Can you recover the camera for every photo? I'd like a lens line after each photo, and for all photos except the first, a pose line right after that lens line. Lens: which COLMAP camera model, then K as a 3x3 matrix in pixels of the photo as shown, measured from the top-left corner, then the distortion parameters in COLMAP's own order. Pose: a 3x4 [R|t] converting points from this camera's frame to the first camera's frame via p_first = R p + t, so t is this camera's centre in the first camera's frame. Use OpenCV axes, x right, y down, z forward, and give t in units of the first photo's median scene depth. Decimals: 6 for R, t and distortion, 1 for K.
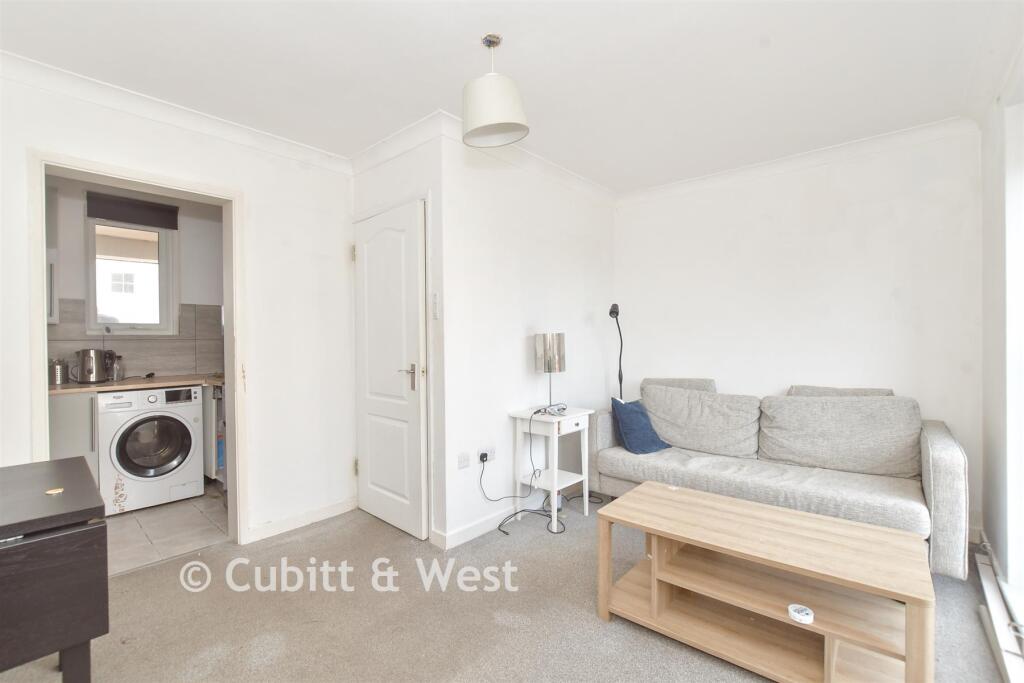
lens RADIAL K [[447.1, 0, 504.3], [0, 447.1, 342.9], [0, 0, 1]] dist [-0.010427, -0.000095]
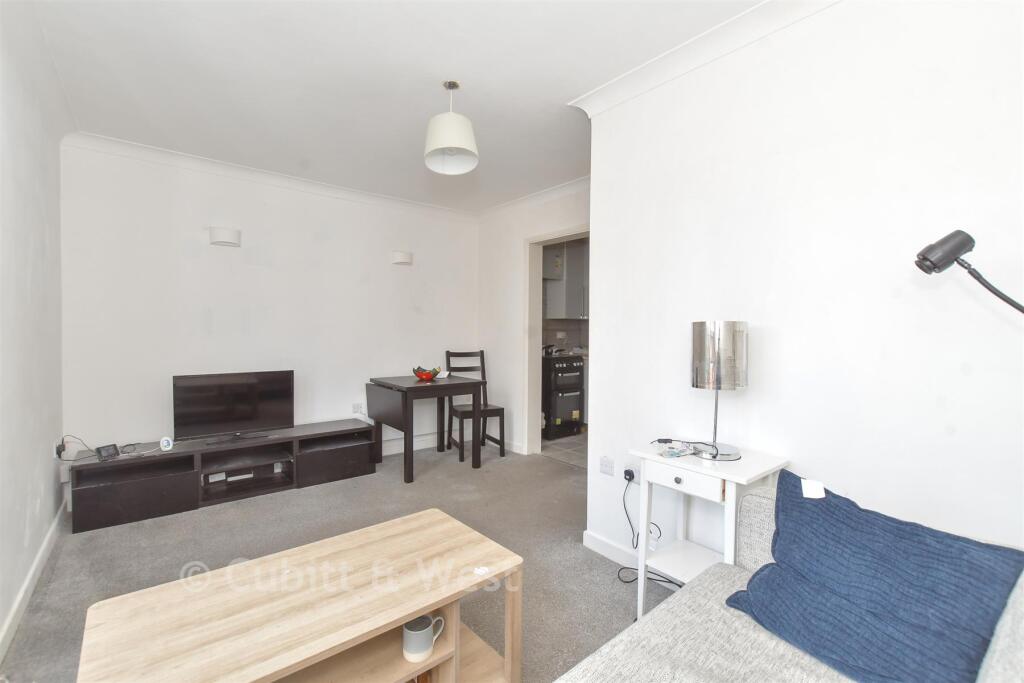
lens RADIAL K [[447.1, 0, 504.3], [0, 447.1, 342.9], [0, 0, 1]] dist [-0.010427, -0.000095]
pose [[-0.165721, 0.030639, -0.985697, 0.710503], [-0.010145, 0.999411, 0.032771, -0.007033], [0.986120, 0.015431, -0.165313, 0.824483]]
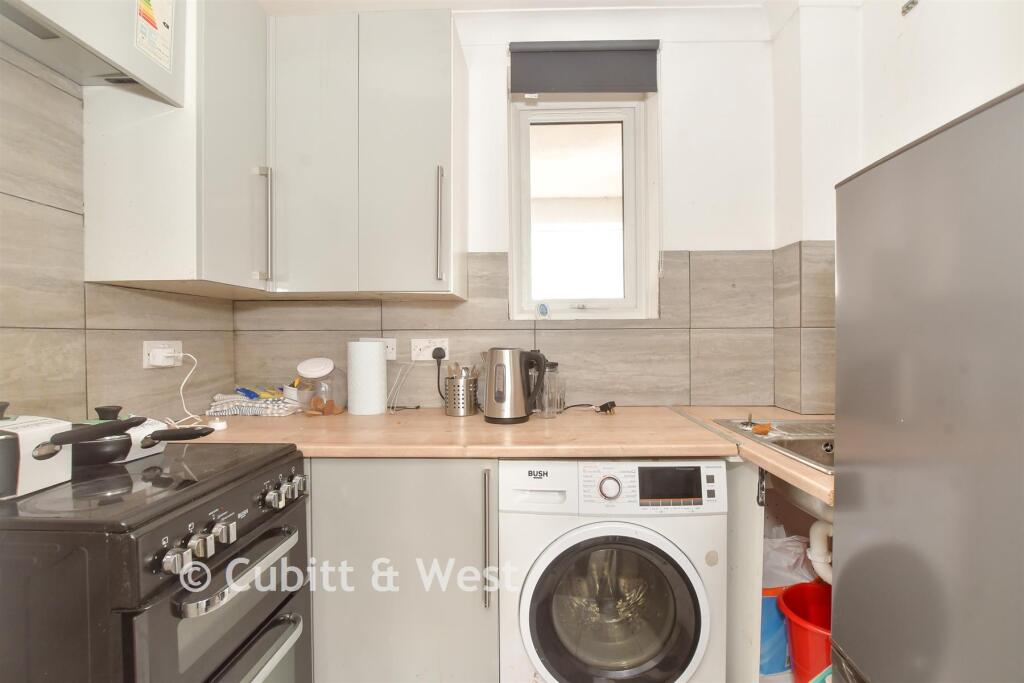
lens RADIAL K [[465.2, 0, 512.0], [0, 465.2, 341.5], [0, 0, 1]] dist [-0.001184, -0.000070]
pose [[0.630044, 0.008890, -0.776509, -0.571595], [-0.004652, 0.999960, 0.007673, 0.003532], [0.776546, -0.001222, 0.630060, 0.728102]]
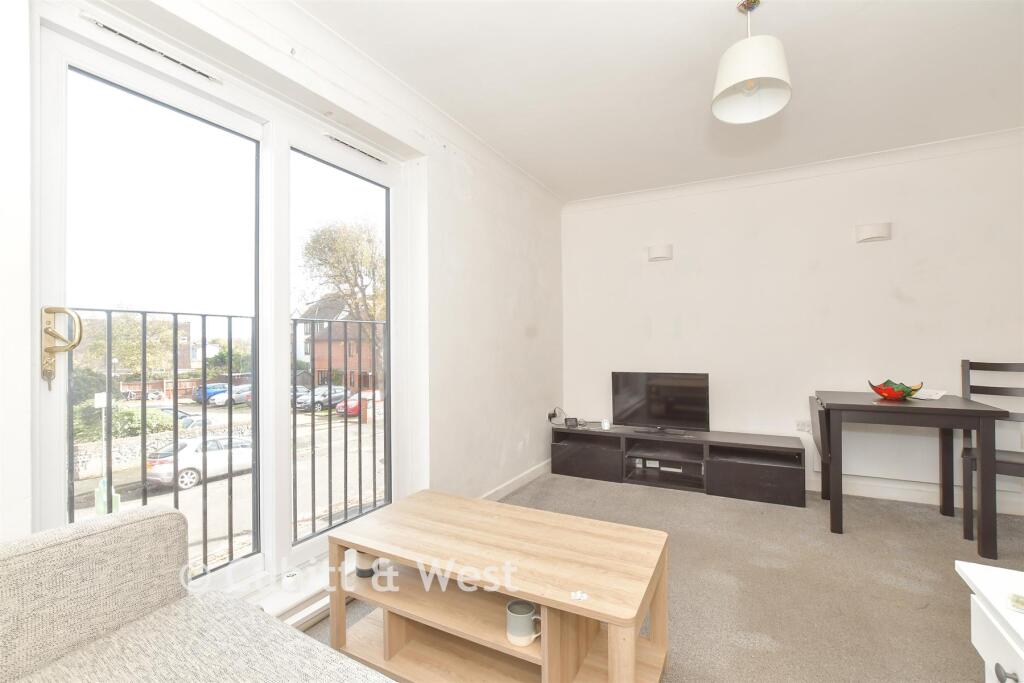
lens RADIAL K [[447.1, 0, 504.3], [0, 447.1, 342.9], [0, 0, 1]] dist [-0.010427, -0.000095]
pose [[-0.975598, 0.015658, -0.219004, 0.423876], [0.014793, 0.999875, 0.005592, 0.013975], [0.219064, 0.002216, -0.975708, 1.096447]]
